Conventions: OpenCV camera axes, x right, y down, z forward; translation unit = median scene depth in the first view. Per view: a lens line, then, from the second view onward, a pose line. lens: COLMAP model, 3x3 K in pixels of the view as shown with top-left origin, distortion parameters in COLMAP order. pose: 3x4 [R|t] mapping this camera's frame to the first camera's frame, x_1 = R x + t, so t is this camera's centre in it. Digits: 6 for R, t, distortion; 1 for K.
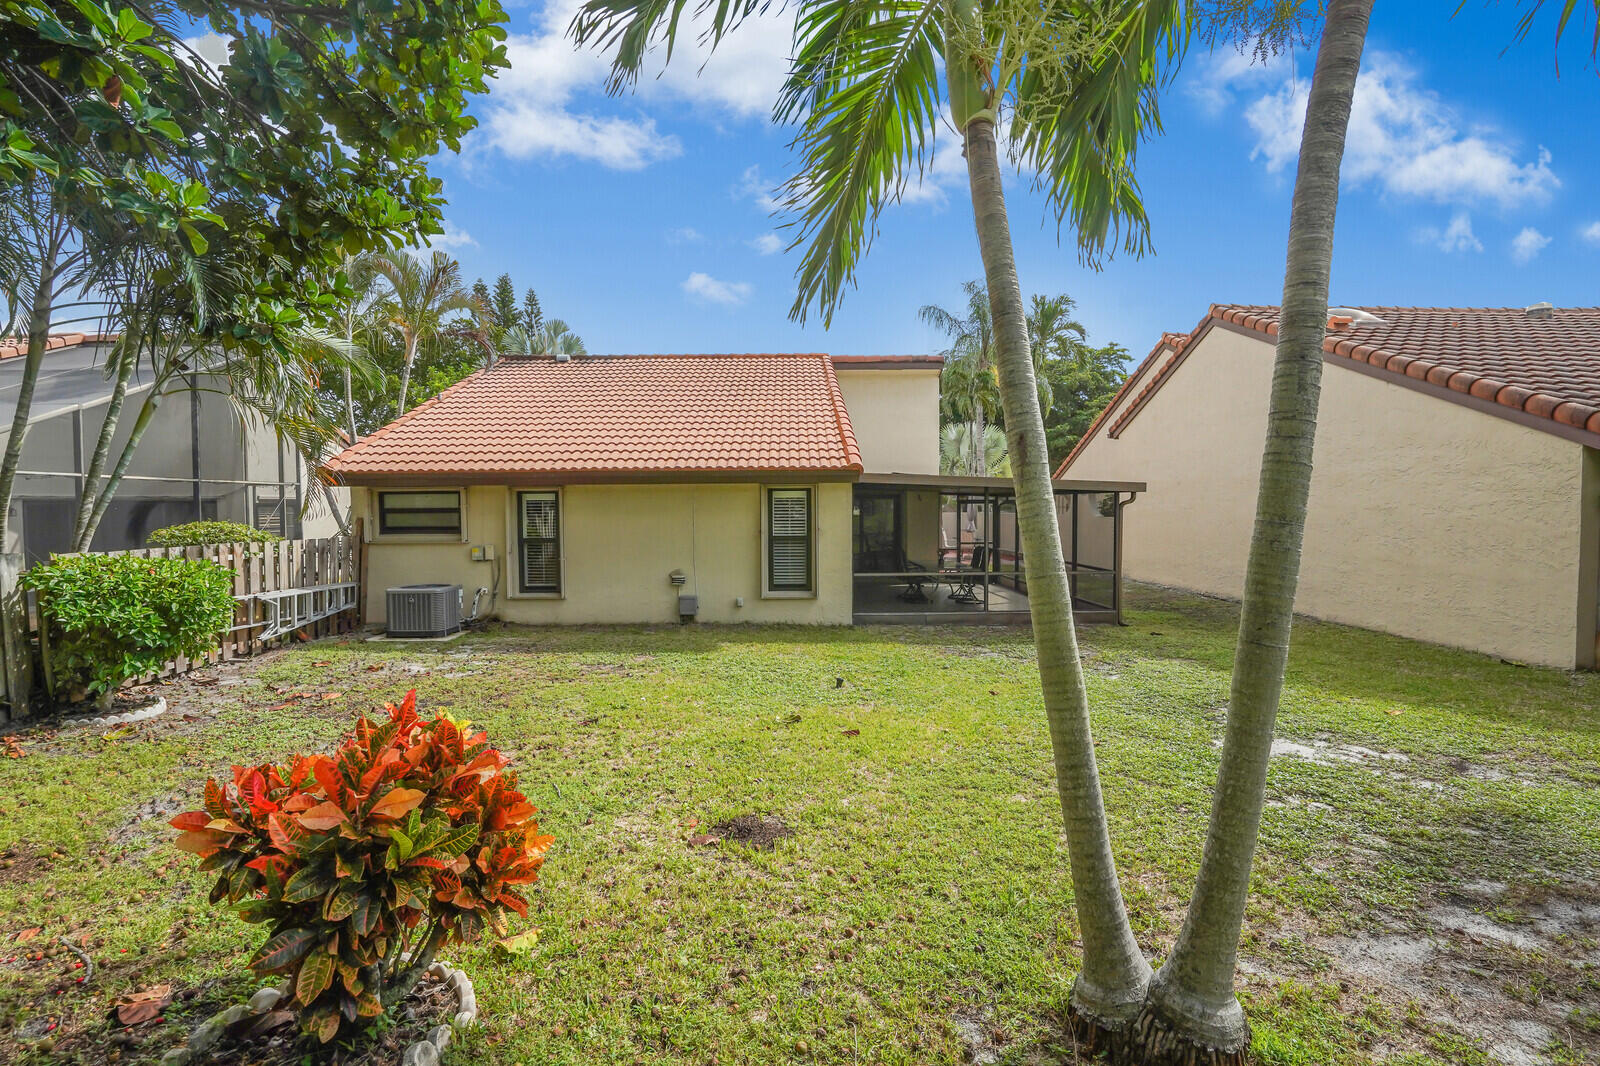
lens RADIAL K [[749.6, 0, 788.8], [0, 749.6, 535.9], [0, 0, 1]] dist [-0.049082, 0.017863]
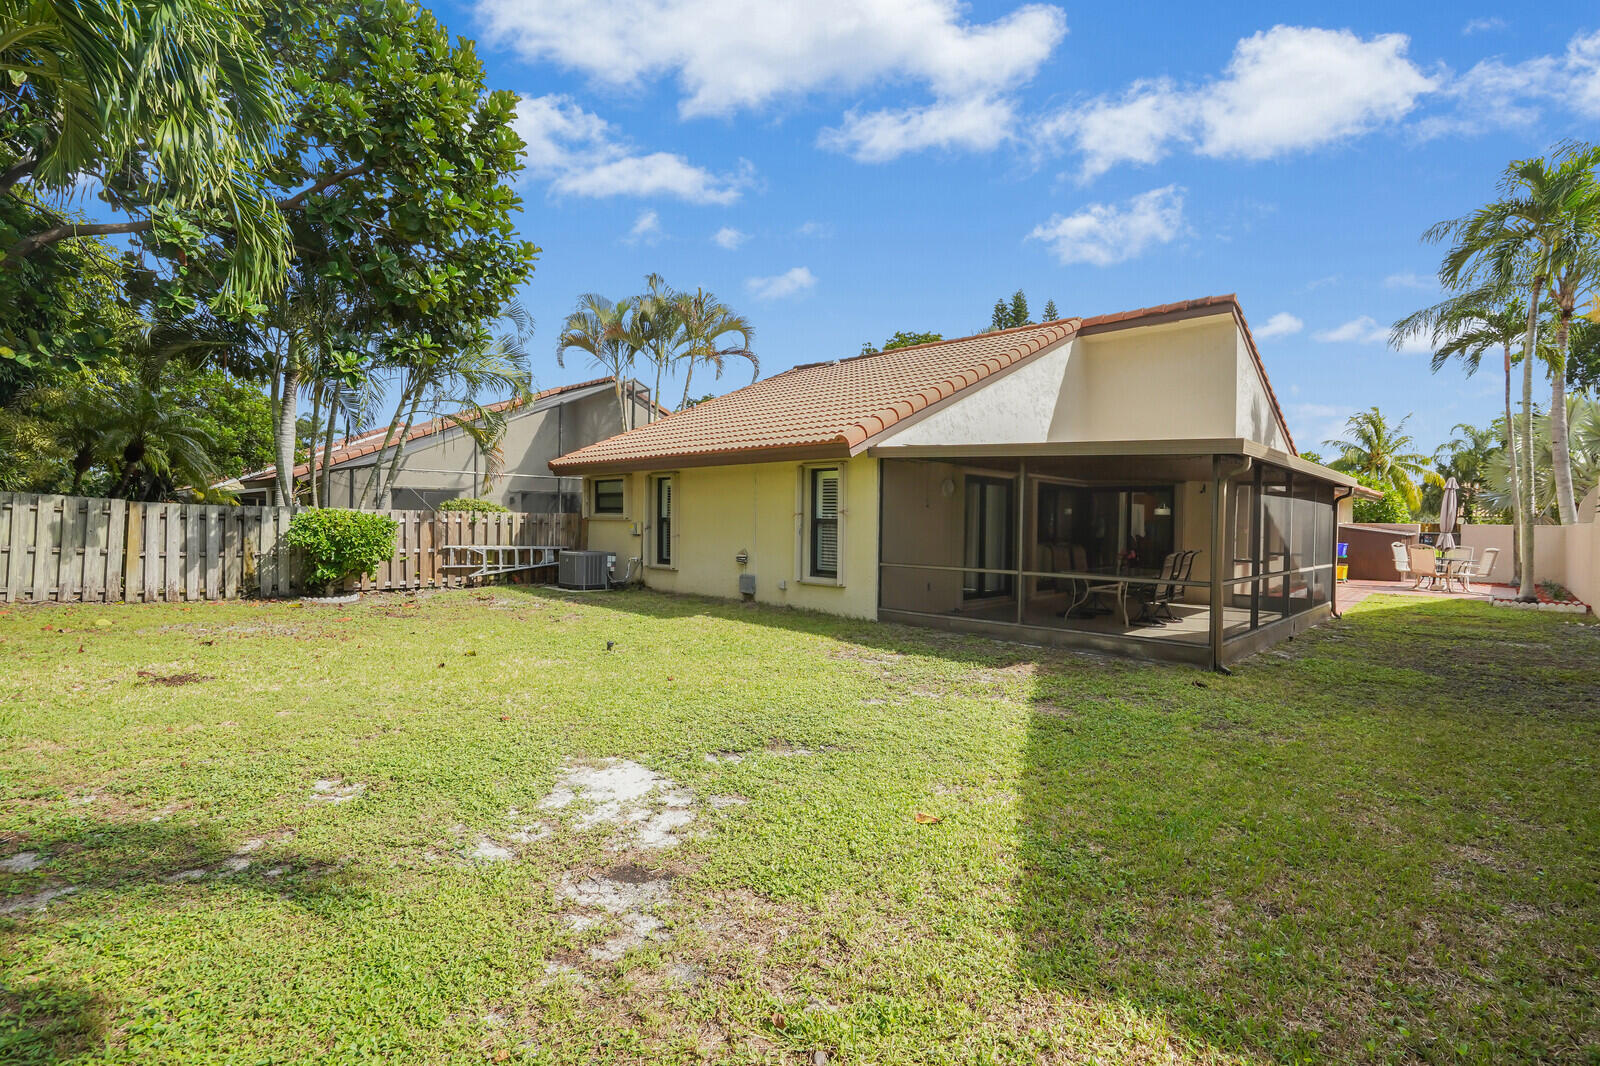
lens RADIAL K [[749.6, 0, 788.8], [0, 749.6, 535.9], [0, 0, 1]] dist [-0.049082, 0.017863]
pose [[0.696993, 0.028848, -0.716498, 0.646640], [-0.046627, 0.998899, -0.005140, 0.029313], [0.715561, 0.036991, 0.697571, 0.319998]]
